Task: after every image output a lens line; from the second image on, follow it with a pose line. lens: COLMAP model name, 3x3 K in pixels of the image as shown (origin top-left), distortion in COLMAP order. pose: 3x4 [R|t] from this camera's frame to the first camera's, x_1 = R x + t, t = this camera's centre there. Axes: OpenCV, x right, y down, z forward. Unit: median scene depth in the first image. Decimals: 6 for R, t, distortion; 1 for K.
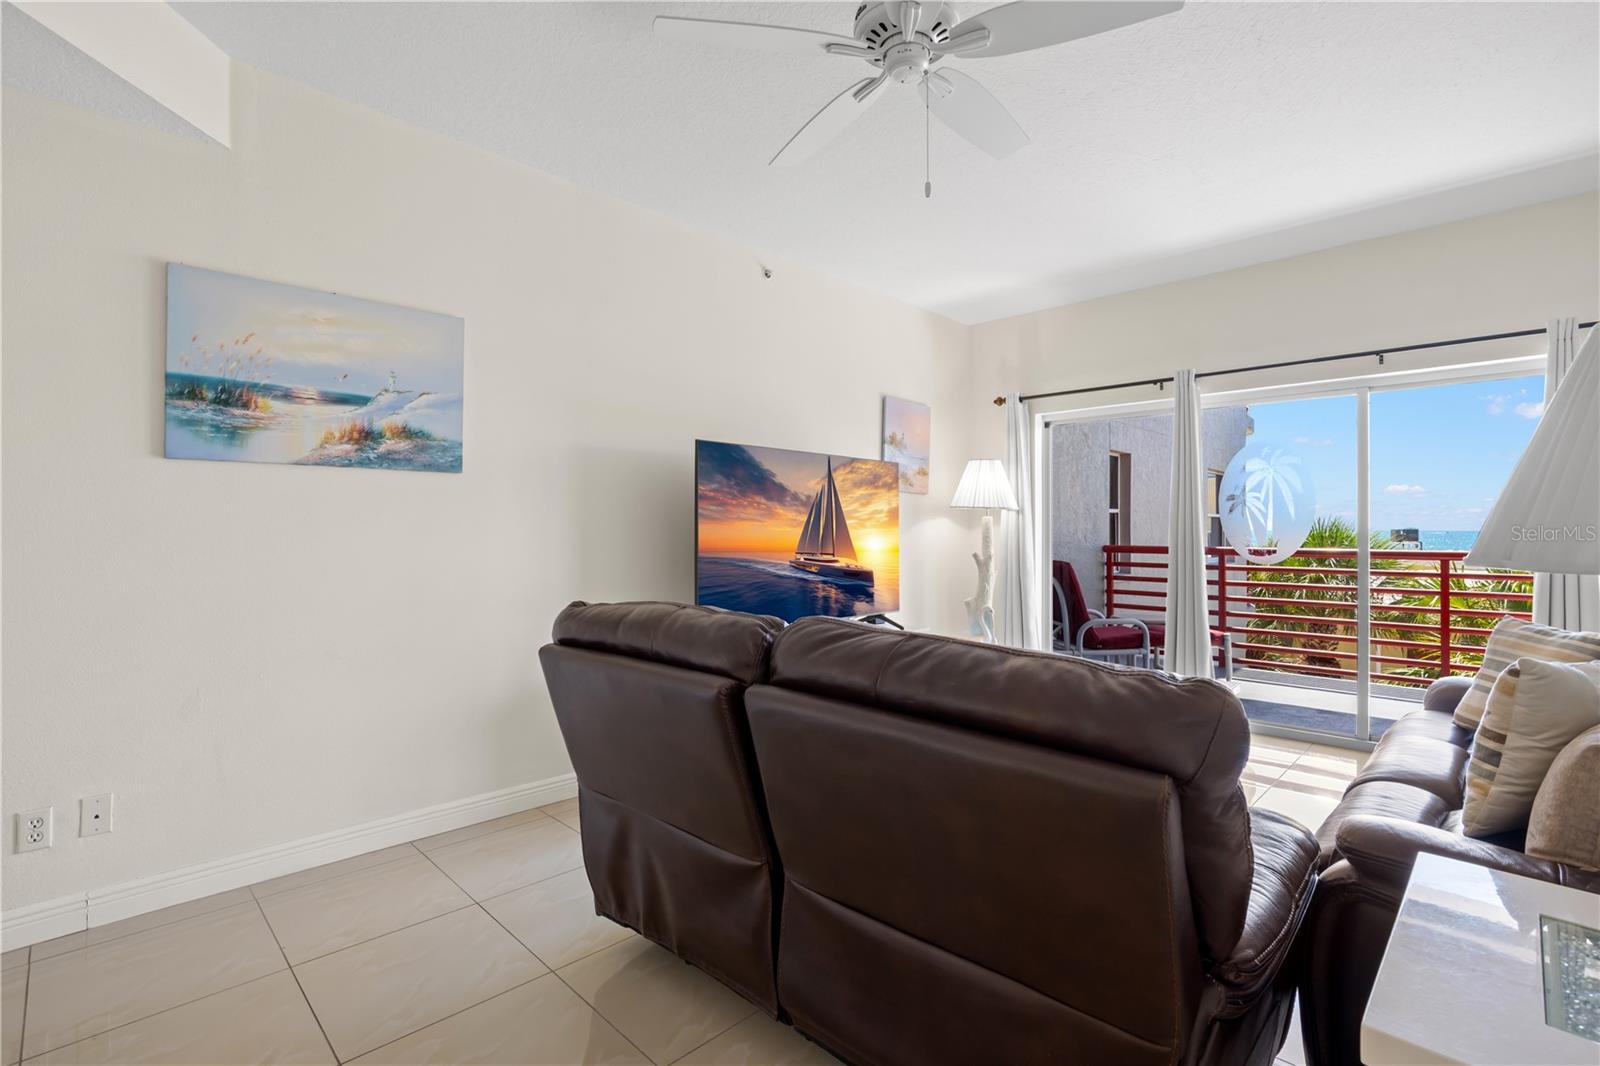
lens RADIAL K [[746.1, 0, 792.2], [0, 746.1, 522.8], [0, 0, 1]] dist [-0.026165, 0.007519]
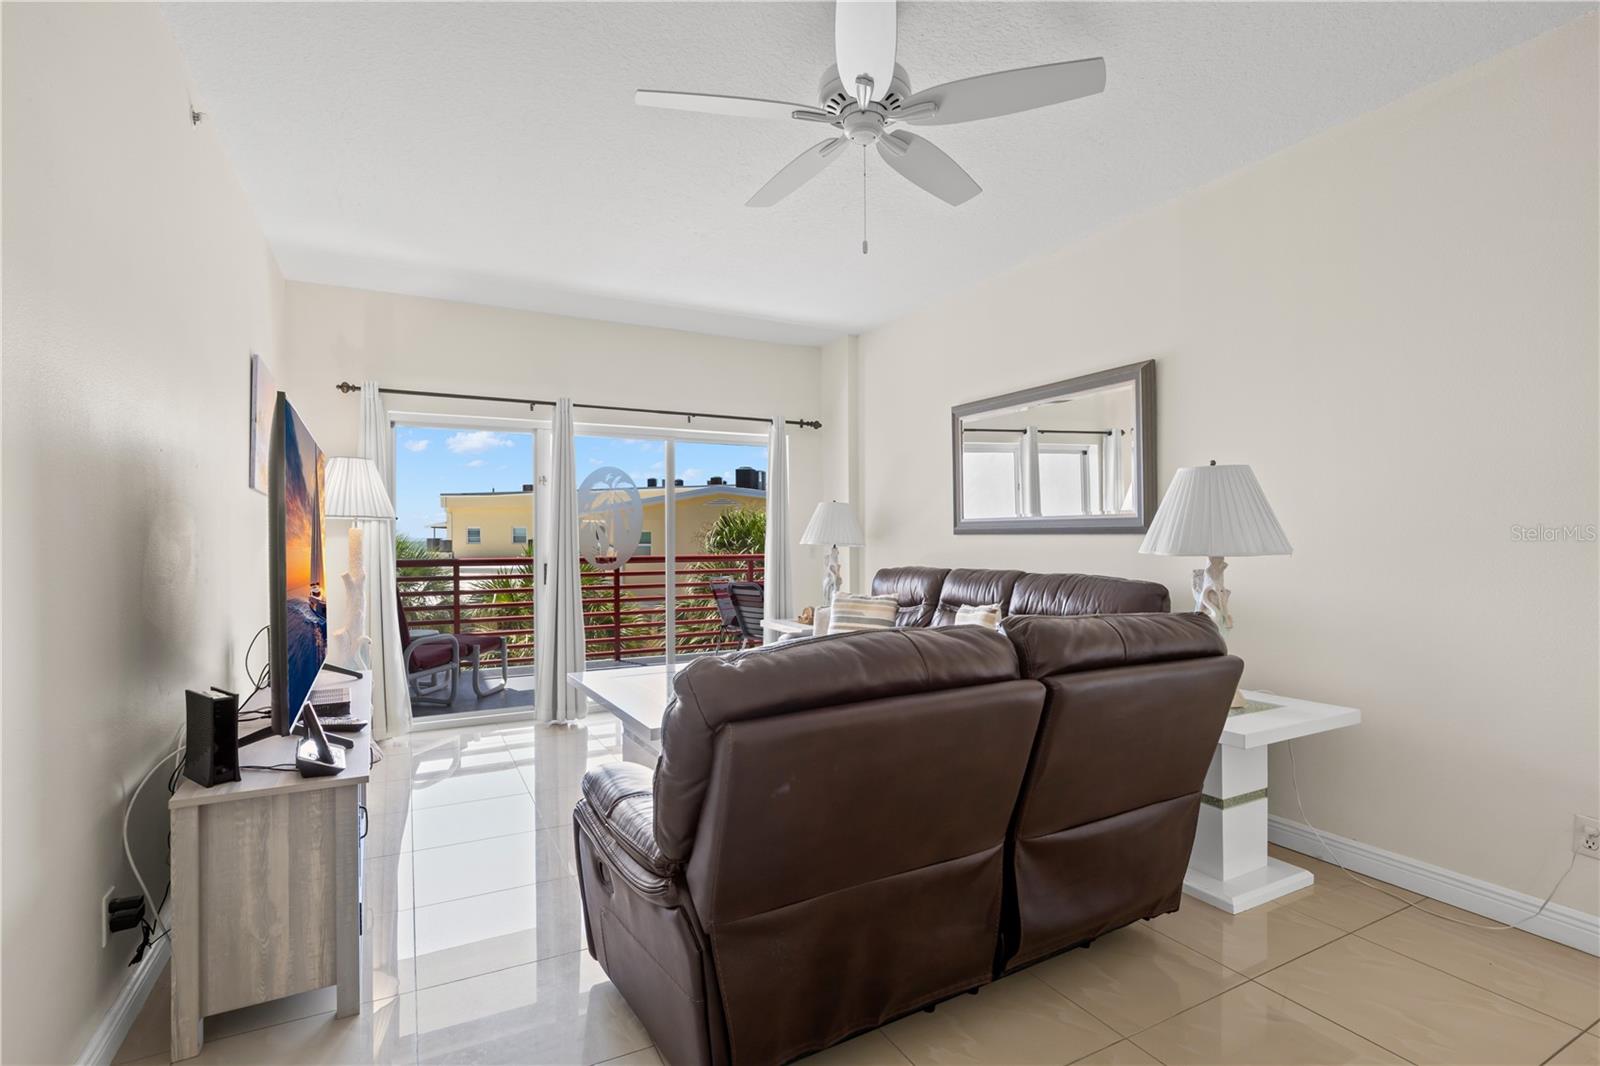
lens RADIAL K [[746.1, 0, 785.9], [0, 746.1, 537.4], [0, 0, 1]] dist [-0.026165, 0.007519]
pose [[0.294584, -0.001156, 0.955625, -0.739588], [-0.003626, 0.999991, 0.002327, -0.002624], [-0.955619, -0.004151, 0.294577, 0.605108]]
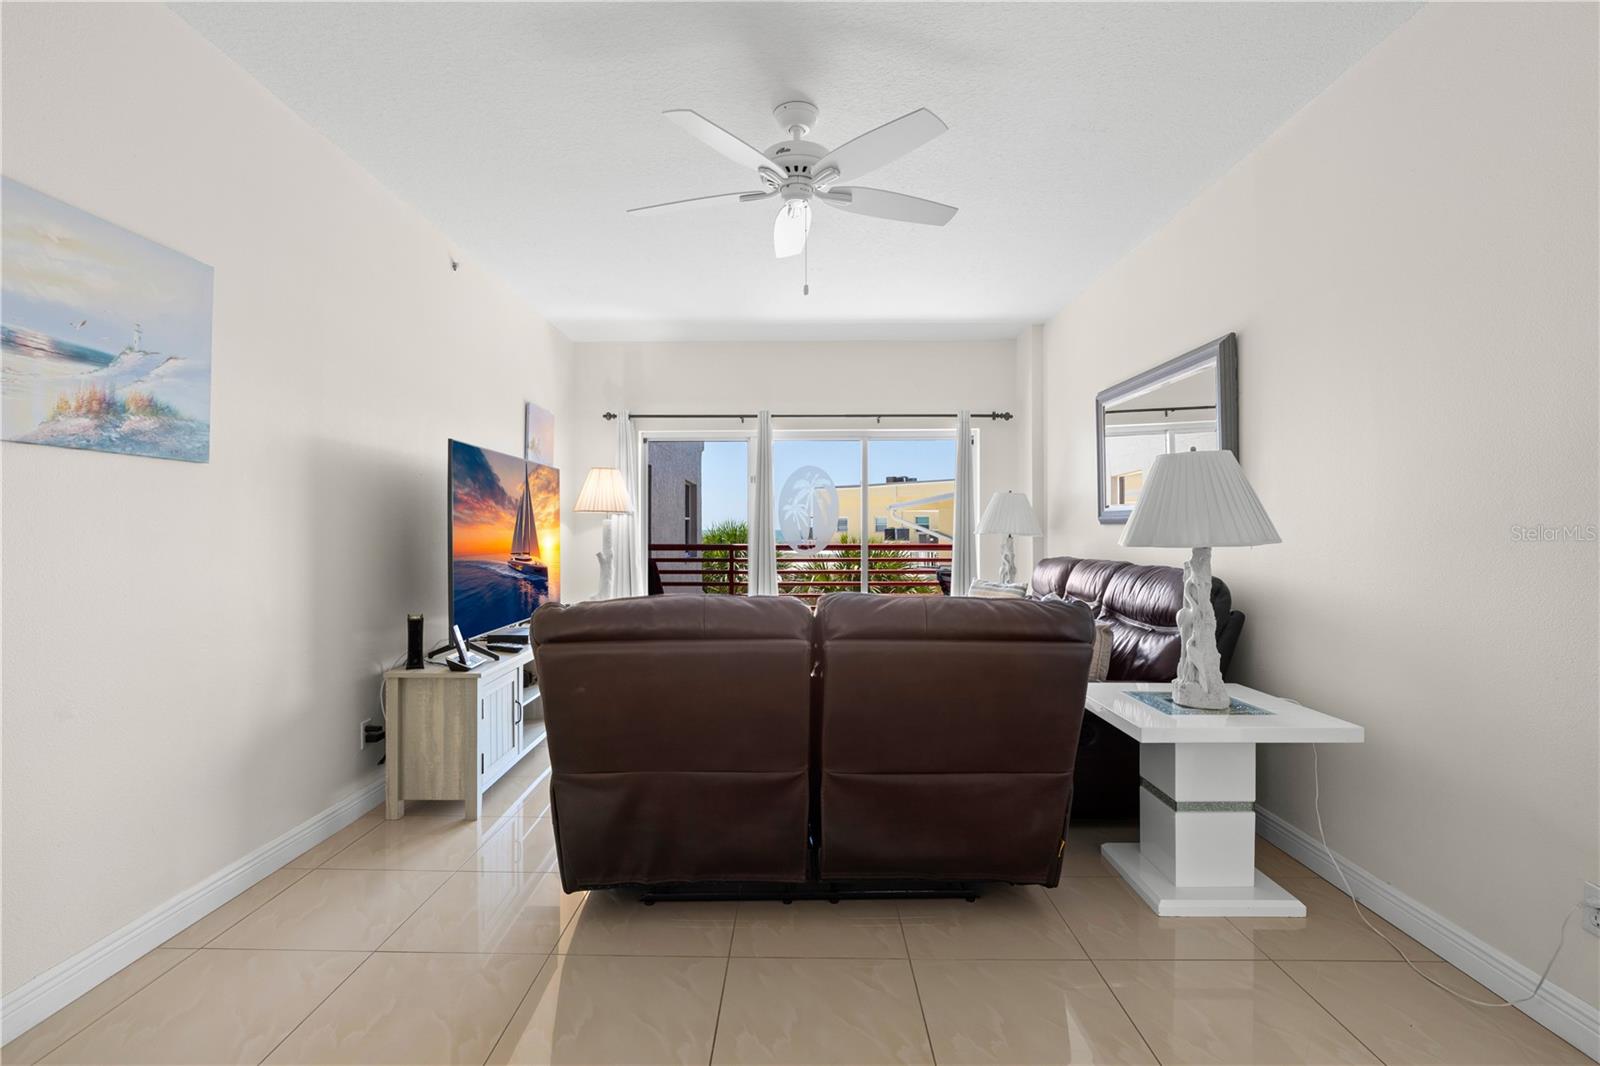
lens RADIAL K [[746.1, 0, 793.1], [0, 746.1, 527.7], [0, 0, 1]] dist [-0.026165, 0.007519]
pose [[0.712515, -0.001577, 0.701655, -0.639309], [-0.003504, 0.999977, 0.005806, -0.006118], [-0.701648, -0.006595, 0.712493, 0.008622]]
